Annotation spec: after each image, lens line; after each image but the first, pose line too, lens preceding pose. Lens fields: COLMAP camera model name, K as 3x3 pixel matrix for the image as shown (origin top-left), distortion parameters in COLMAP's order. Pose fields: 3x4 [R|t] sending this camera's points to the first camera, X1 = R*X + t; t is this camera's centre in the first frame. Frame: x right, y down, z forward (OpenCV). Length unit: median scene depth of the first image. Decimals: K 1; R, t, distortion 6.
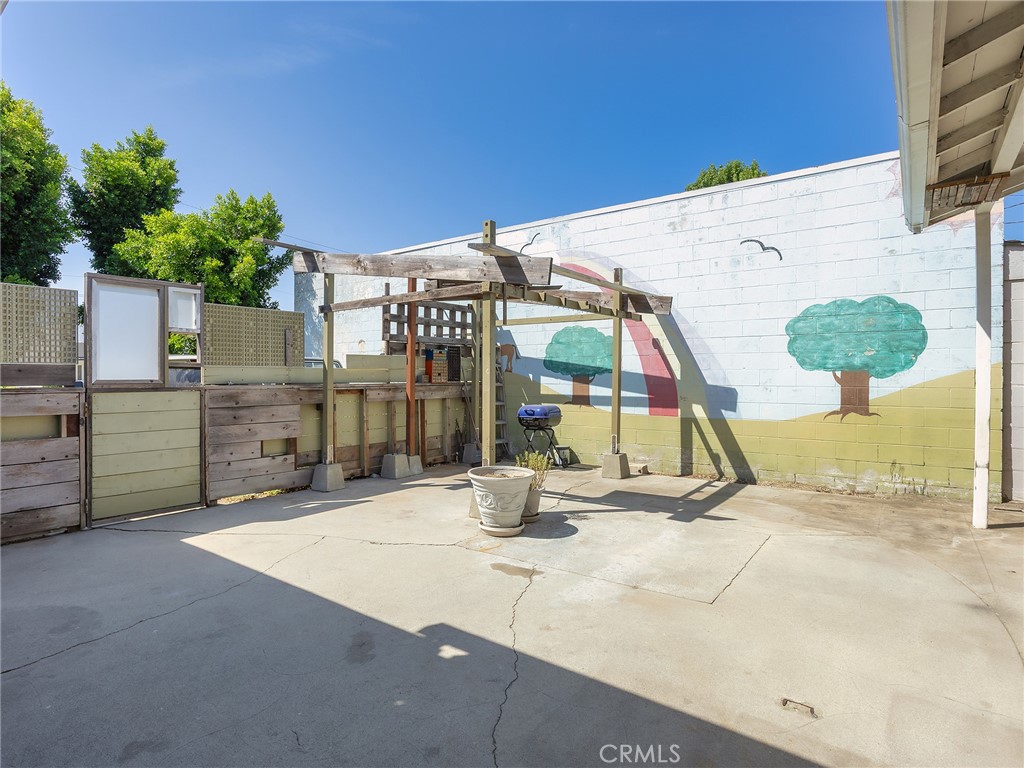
lens RADIAL K [[564.7, 0, 505.6], [0, 564.7, 377.9], [0, 0, 1]] dist [-0.055357, 0.033730]
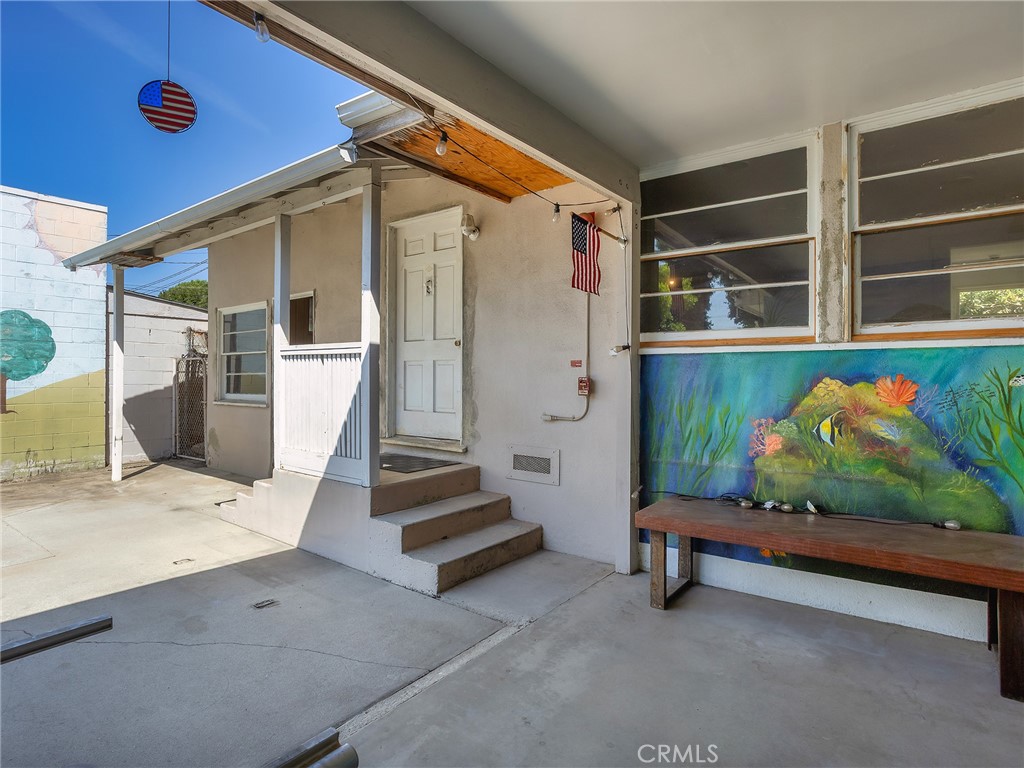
lens RADIAL K [[556.9, 0, 477.5], [0, 556.9, 376.2], [0, 0, 1]] dist [-0.050963, 0.027958]
pose [[0.031471, 0.002272, 0.999502, -0.388827], [0.005192, 0.999984, -0.002437, -0.000517], [-0.999491, 0.005266, 0.031459, -0.008016]]
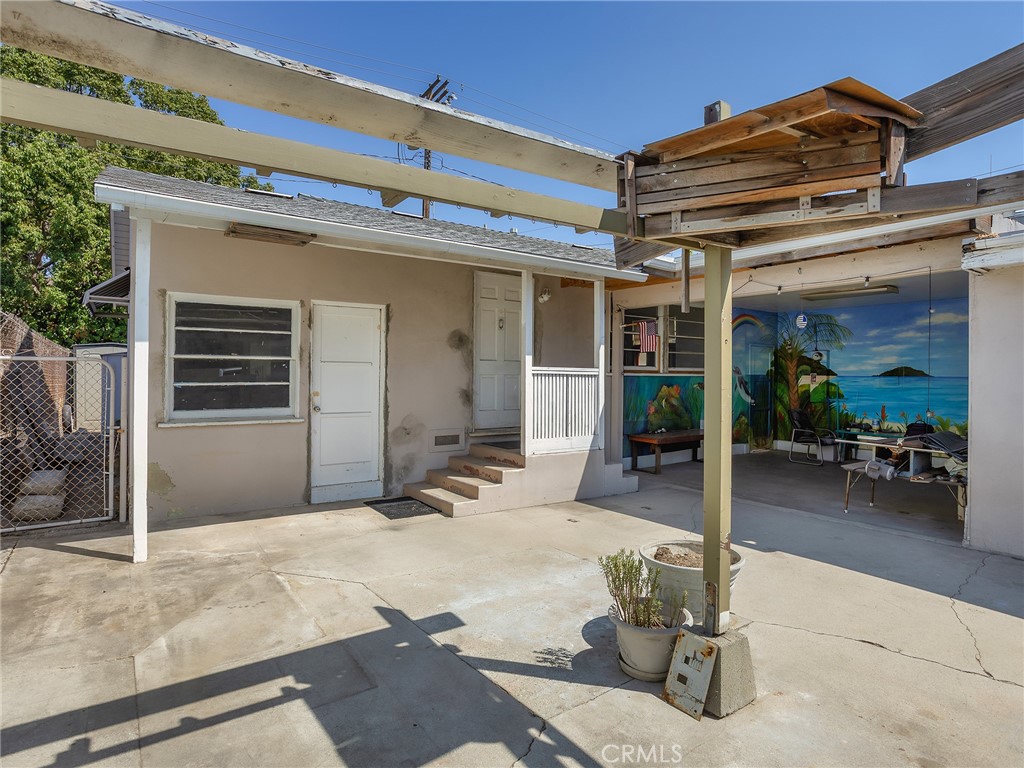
lens RADIAL K [[564.7, 0, 505.6], [0, 564.7, 377.9], [0, 0, 1]] dist [-0.055357, 0.033730]
pose [[-0.945041, -0.008306, 0.326847, -0.008943], [-0.004685, 0.999919, 0.011865, -0.031188], [-0.326919, 0.009681, -0.945003, 1.125434]]
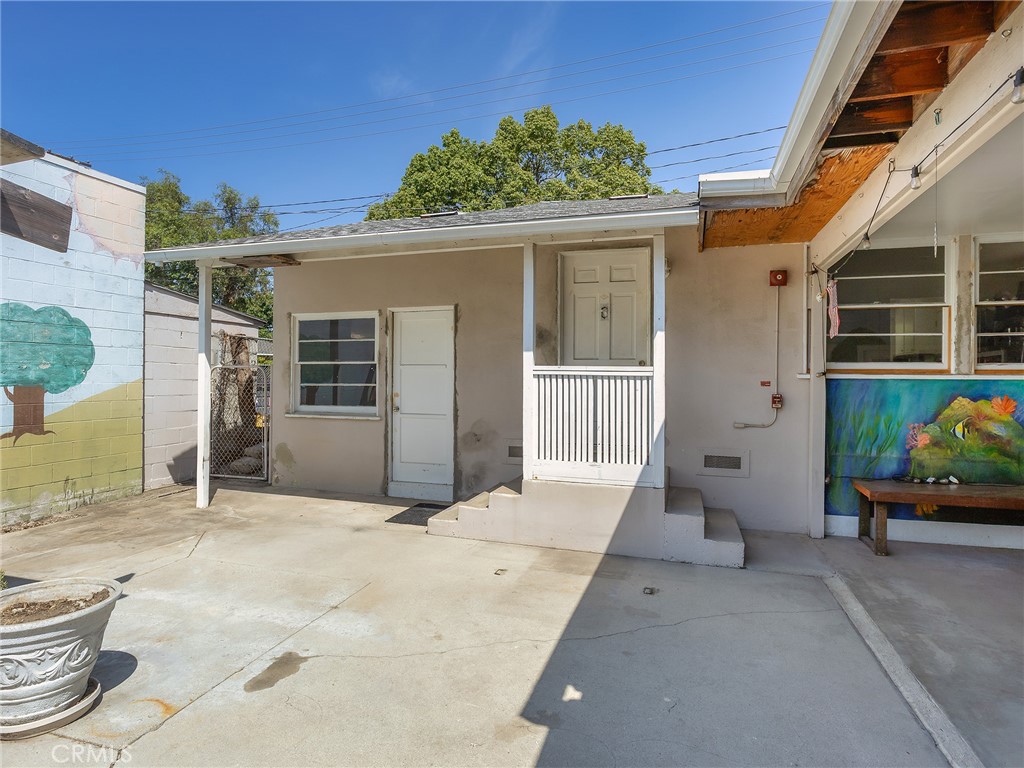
lens RADIAL K [[564.7, 0, 505.6], [0, 564.7, 377.9], [0, 0, 1]] dist [-0.055357, 0.033730]
pose [[-0.325748, -0.001949, 0.945454, -0.412160], [-0.000229, 0.999998, 0.001983, -0.024666], [-0.945456, 0.000430, -0.325748, 0.508285]]
